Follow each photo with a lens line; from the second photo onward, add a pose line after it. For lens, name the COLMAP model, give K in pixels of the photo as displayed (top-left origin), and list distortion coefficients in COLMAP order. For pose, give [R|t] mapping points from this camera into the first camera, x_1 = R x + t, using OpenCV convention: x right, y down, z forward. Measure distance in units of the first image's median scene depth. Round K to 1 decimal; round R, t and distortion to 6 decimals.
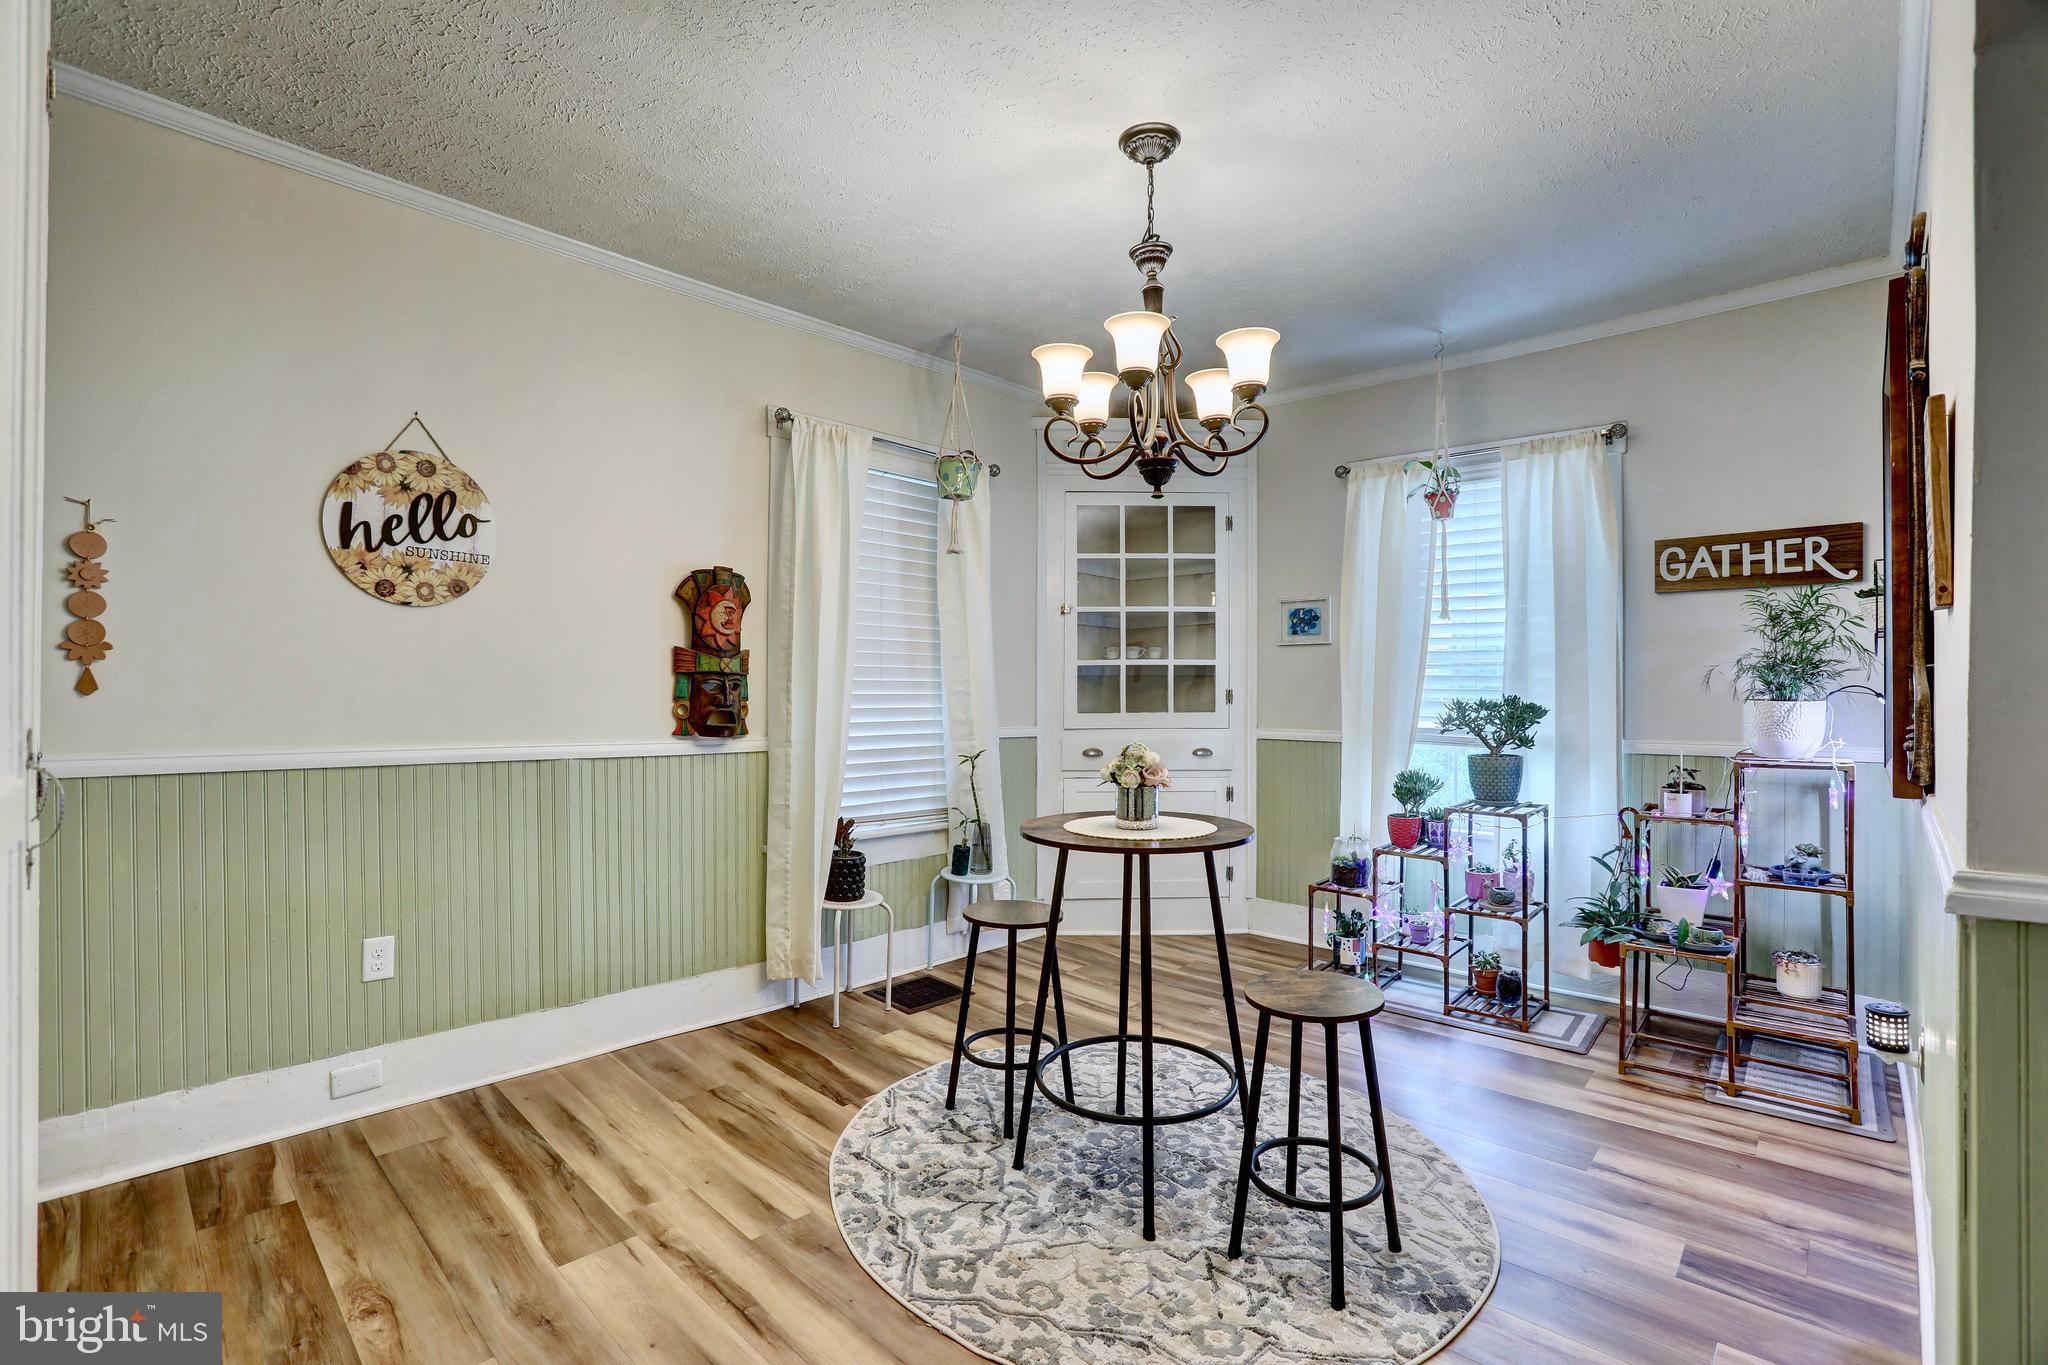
lens RADIAL K [[967.8, 0, 1044.0], [0, 967.8, 690.3], [0, 0, 1]] dist [-0.097193, 0.060031]
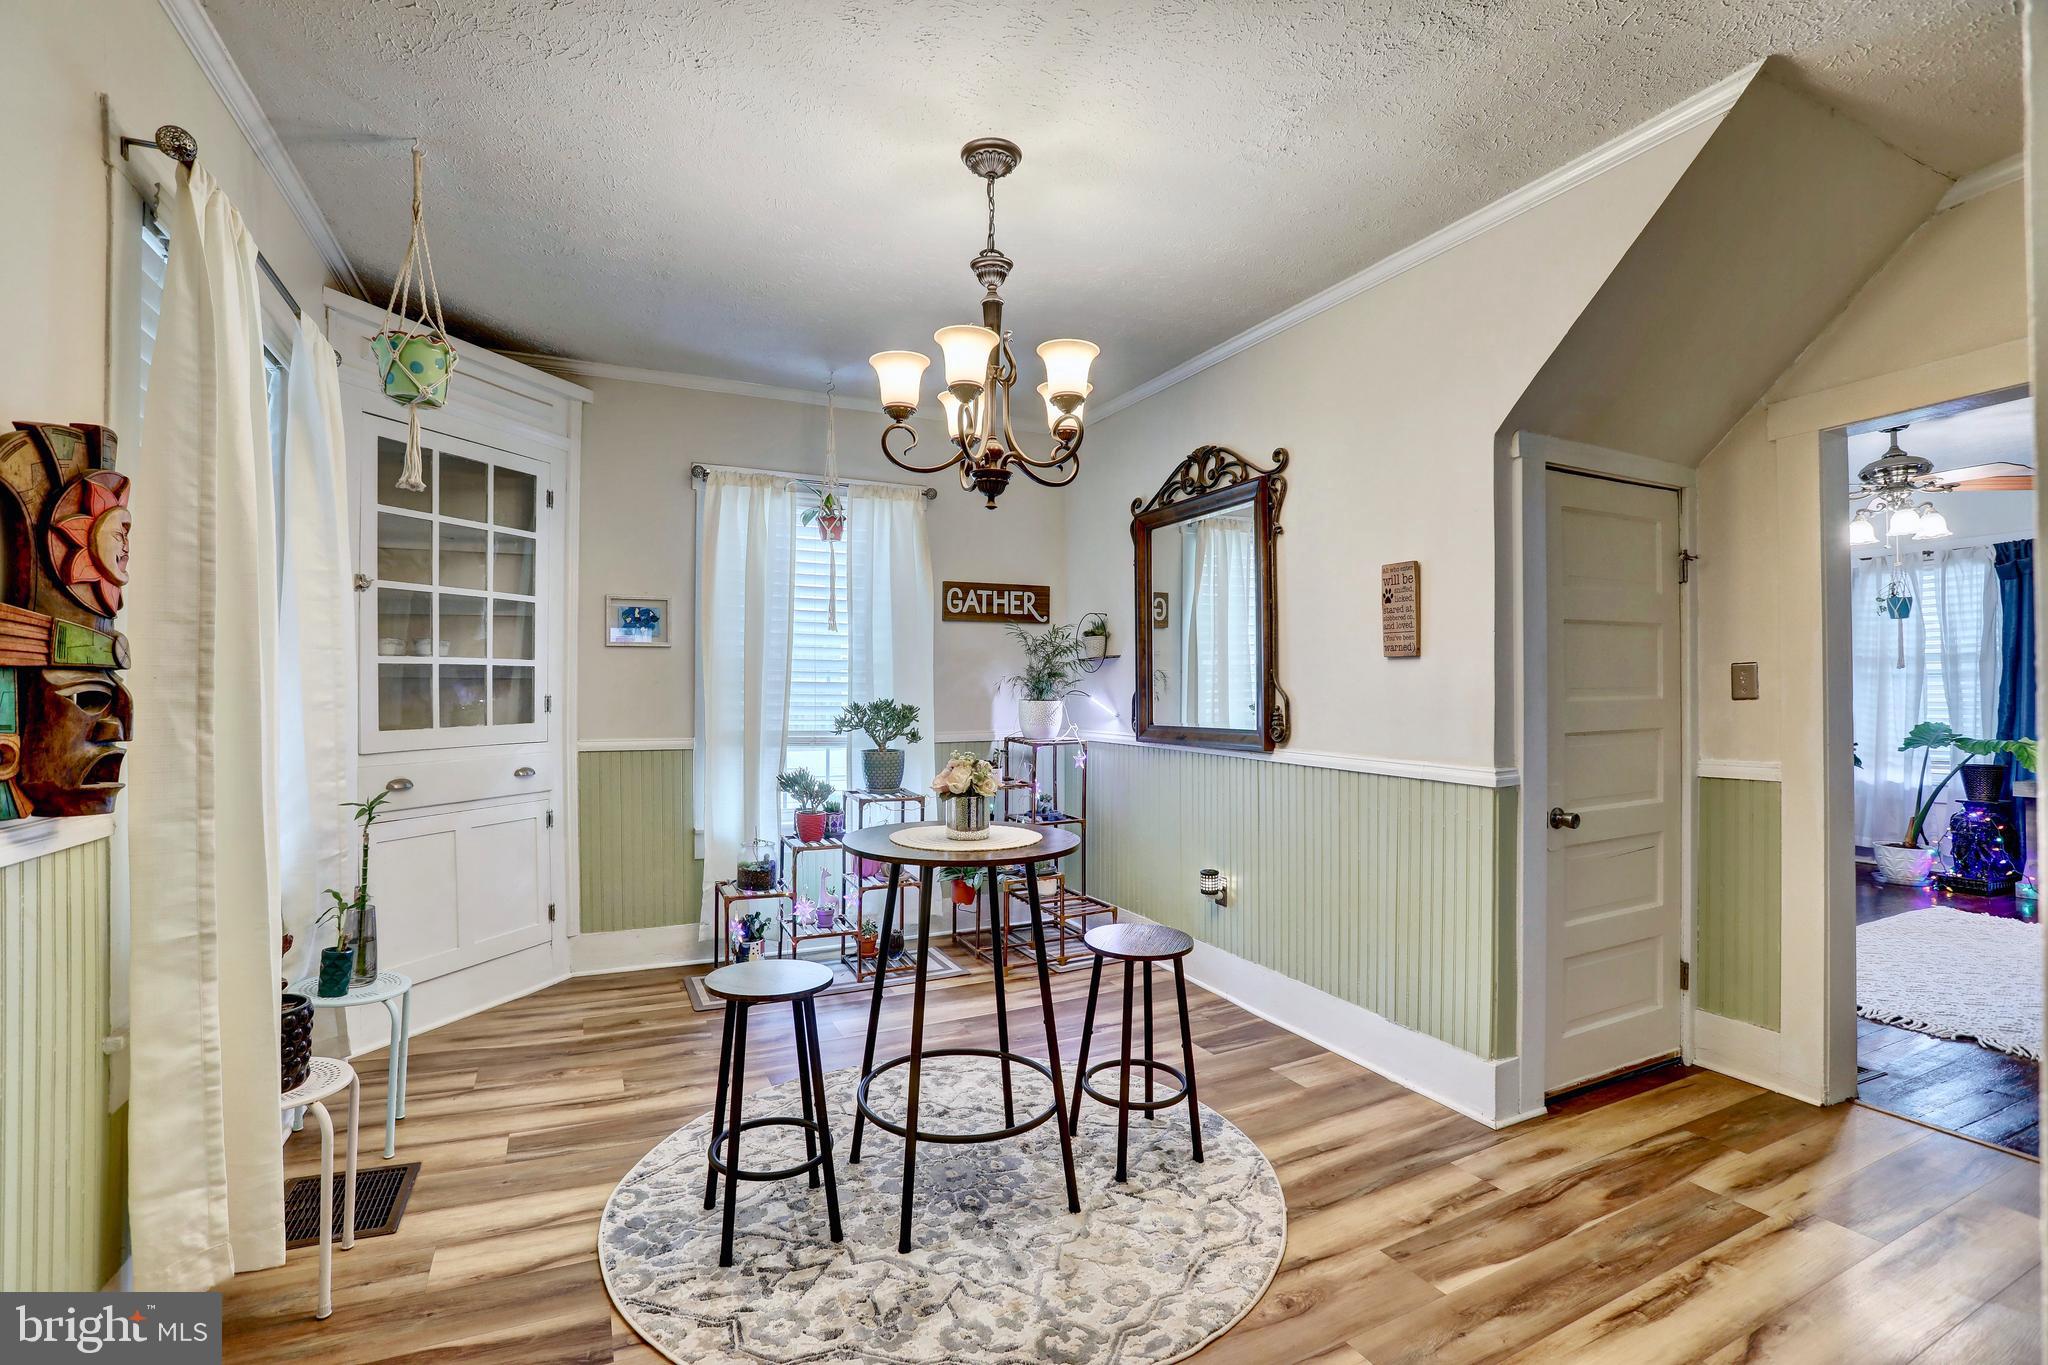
lens RADIAL K [[939.0, 0, 1021.4], [0, 939.0, 686.9], [0, 0, 1]] dist [-0.070199, 0.029632]
pose [[0.346313, 0.000155, 0.938119, -0.572050], [0.004941, 0.999986, -0.001989, -0.006559], [-0.938106, 0.005324, 0.346307, 0.447152]]
